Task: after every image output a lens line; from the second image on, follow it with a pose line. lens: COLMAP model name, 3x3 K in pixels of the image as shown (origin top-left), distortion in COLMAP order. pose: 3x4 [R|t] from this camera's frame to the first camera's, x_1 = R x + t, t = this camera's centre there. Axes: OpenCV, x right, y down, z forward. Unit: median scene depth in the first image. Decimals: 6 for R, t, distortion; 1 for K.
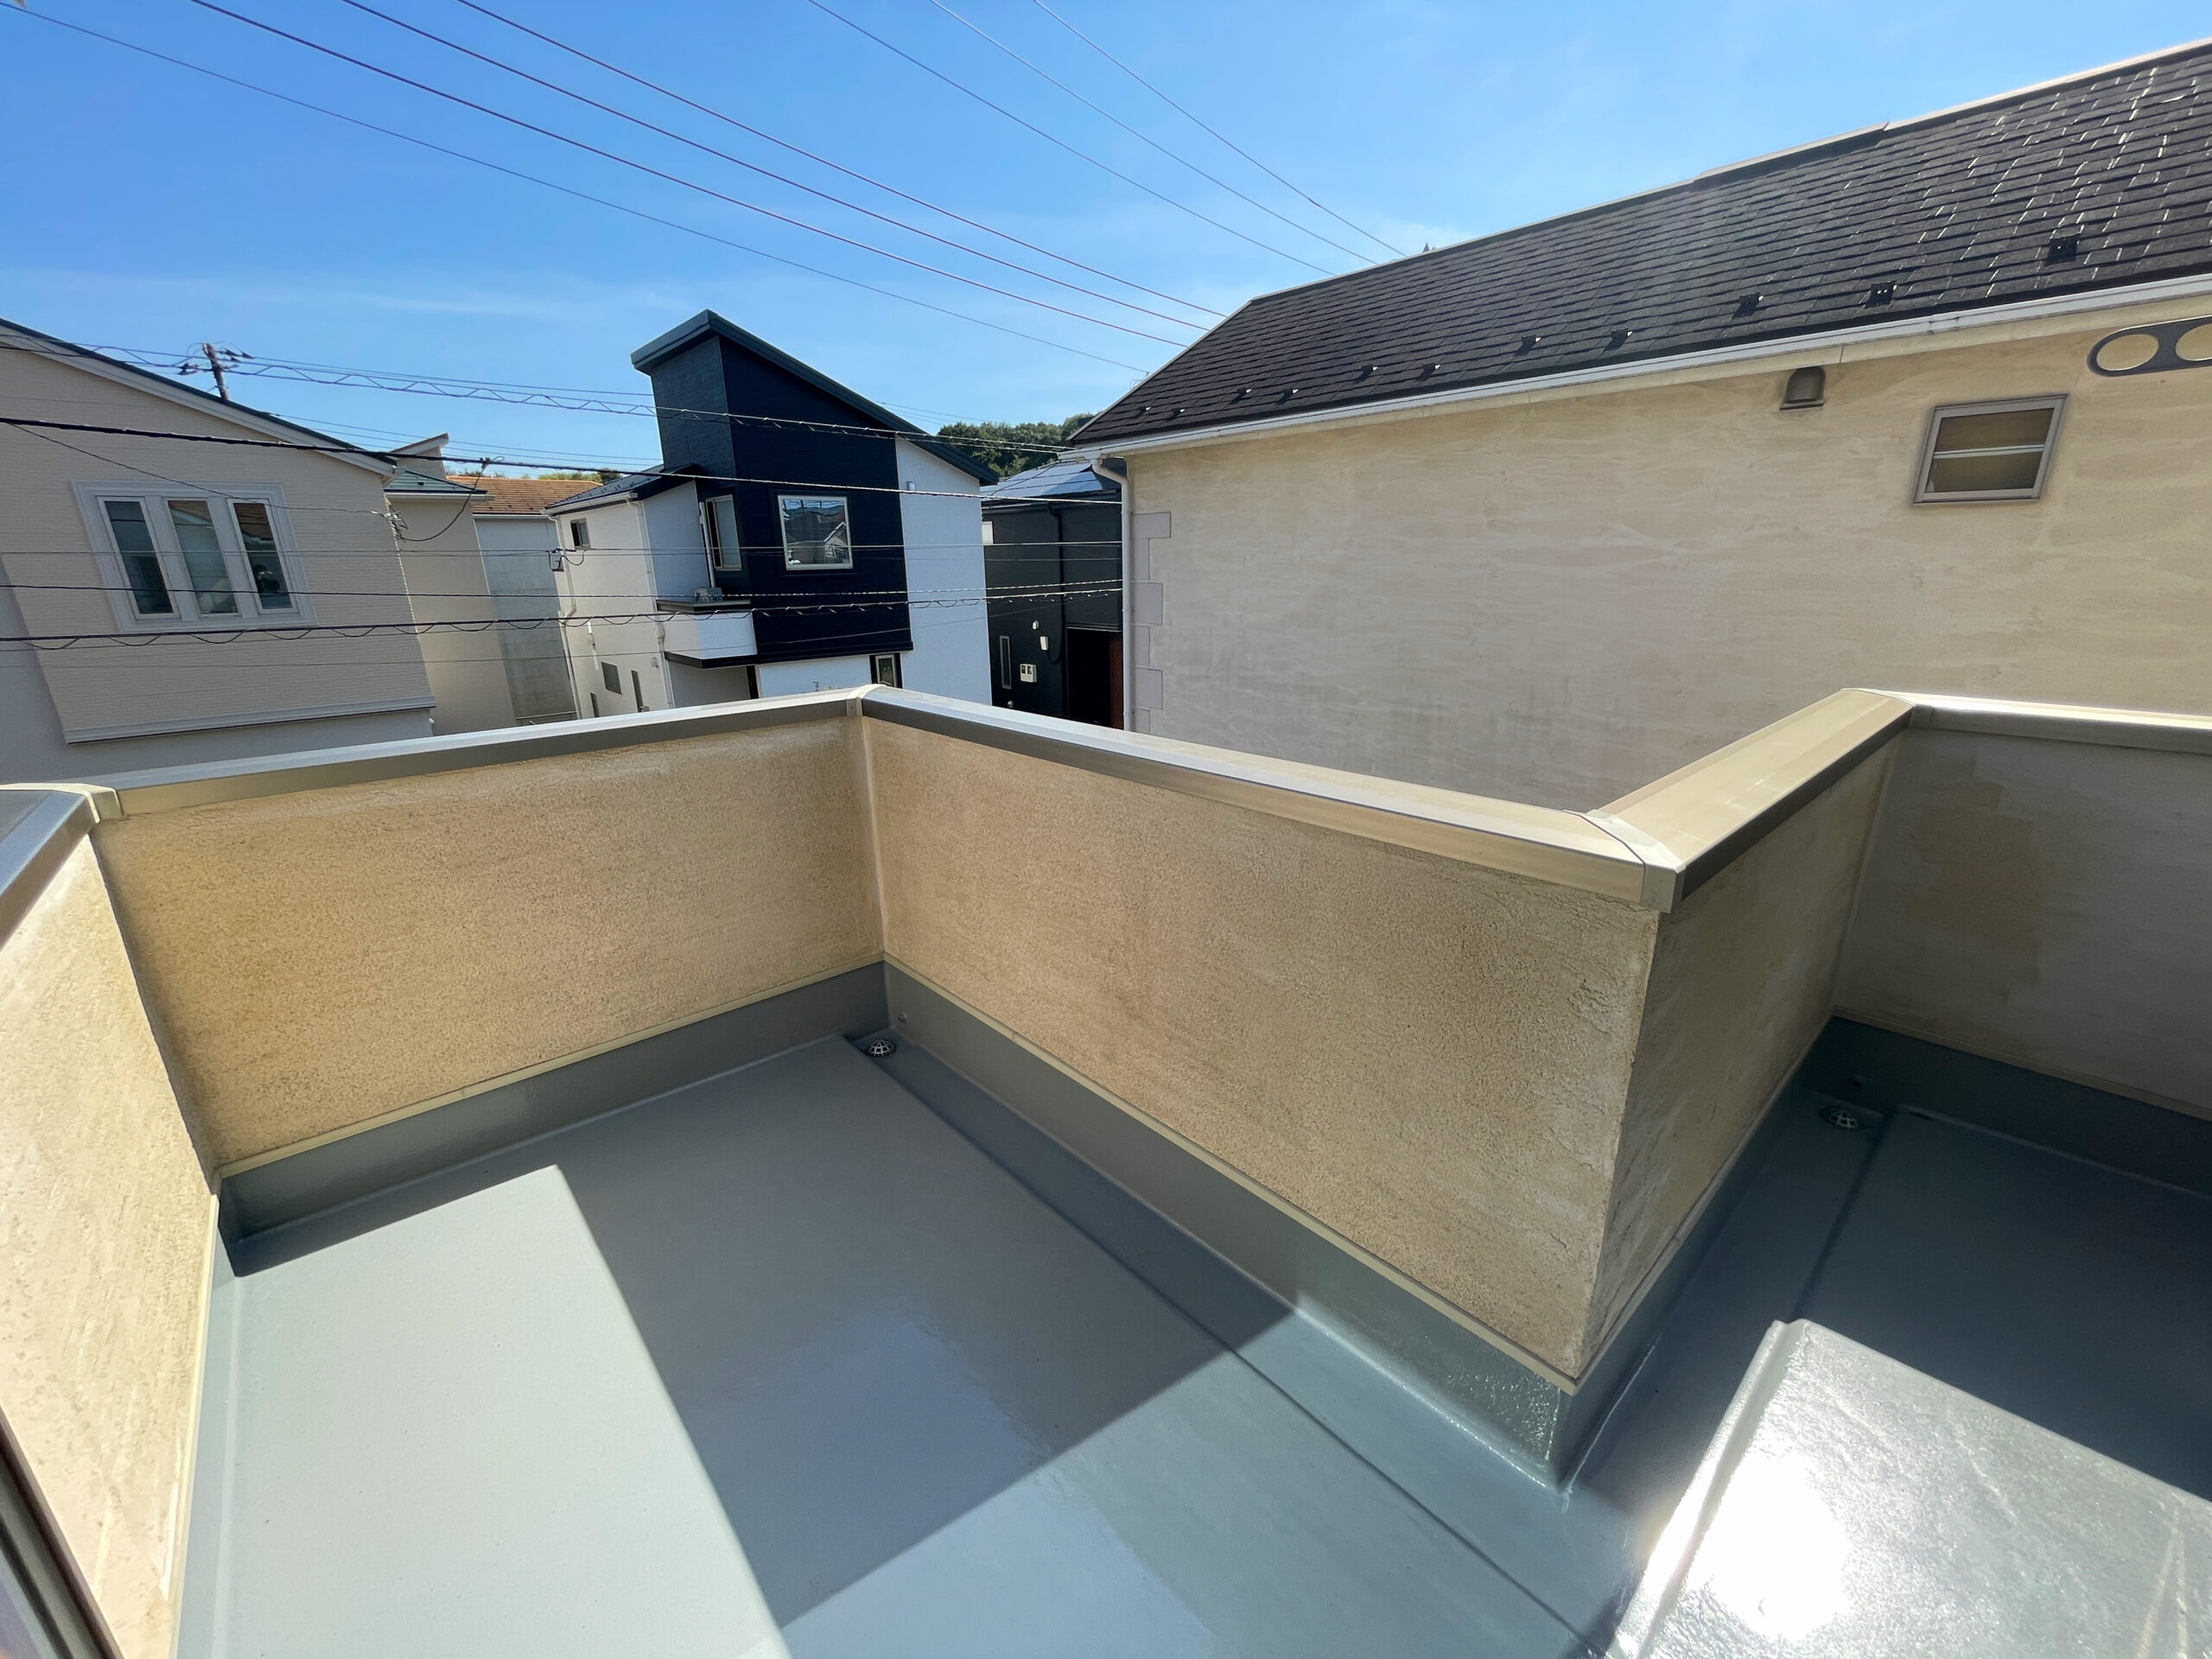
lens RADIAL K [[895.9, 0, 1104.6], [0, 895.9, 824.1], [0, 0, 1]] dist [-0.001614, -0.000422]
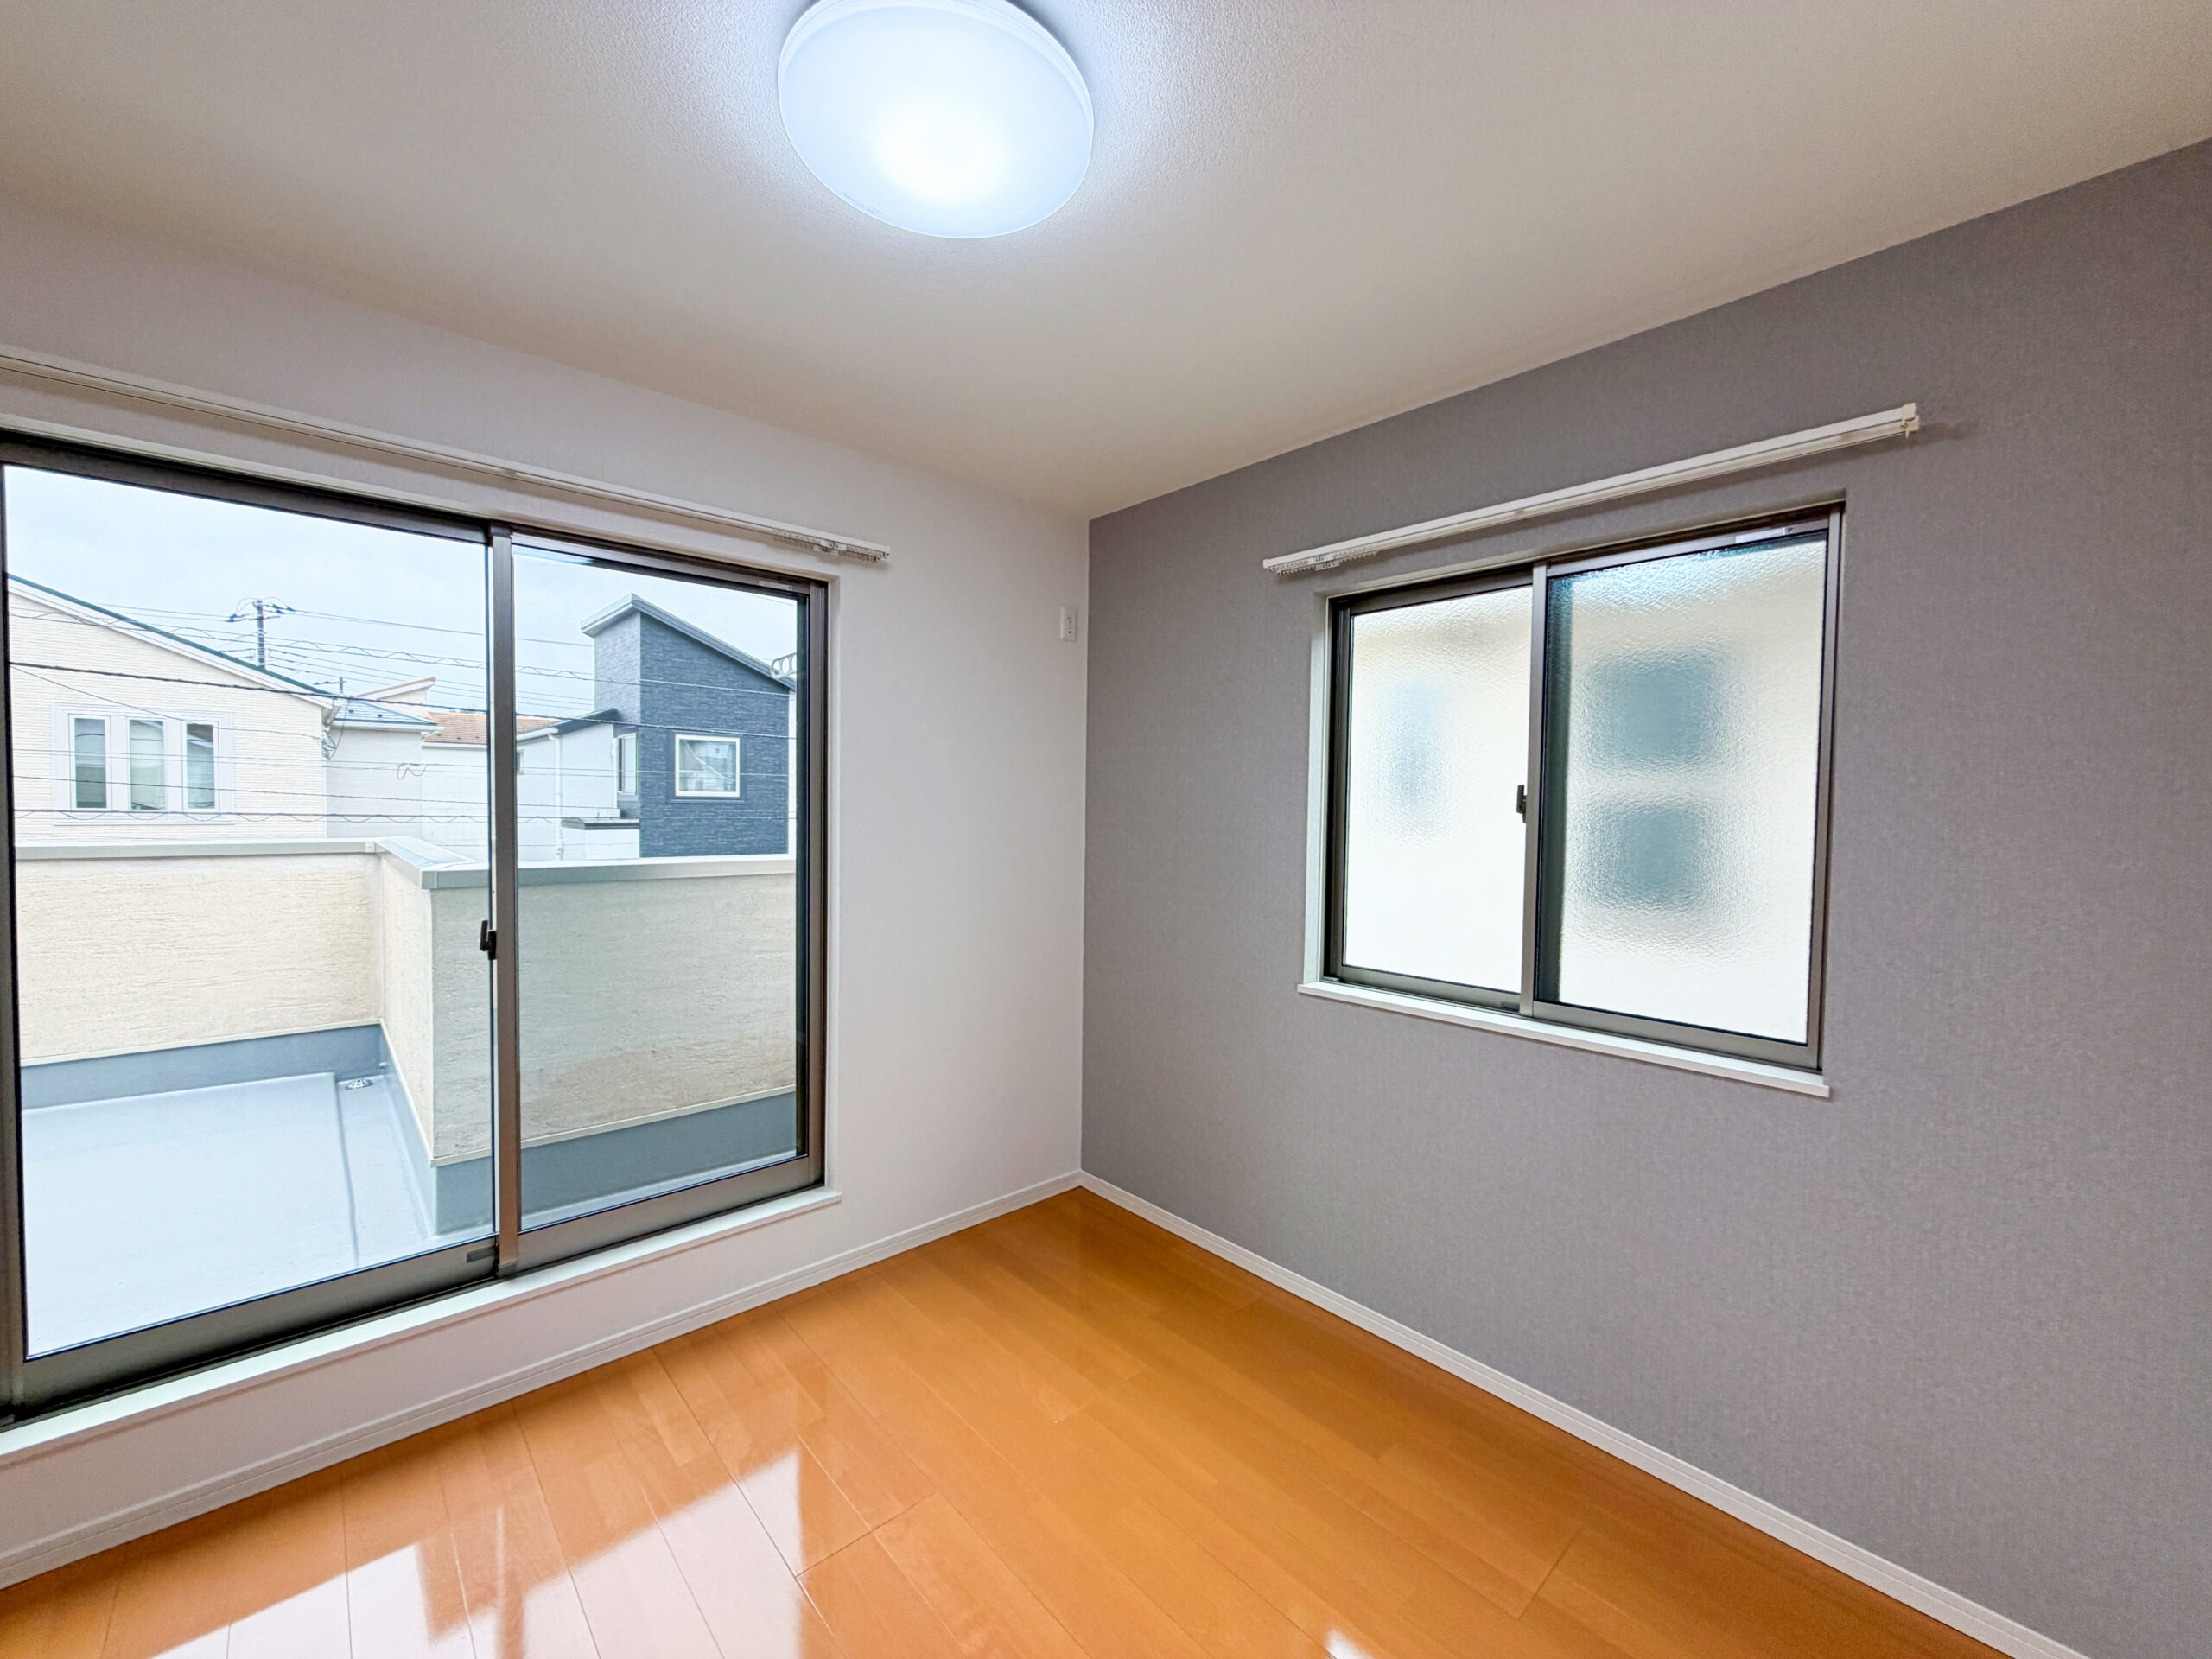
lens RADIAL K [[880.0, 0, 1096.3], [0, 880.0, 832.2], [0, 0, 1]] dist [0.000116, 0.000228]
pose [[0.999301, 0.037357, -0.001240, 0.207847], [-0.036443, 0.966413, -0.254397, 0.038193], [-0.008305, 0.254265, 0.967099, -0.114420]]
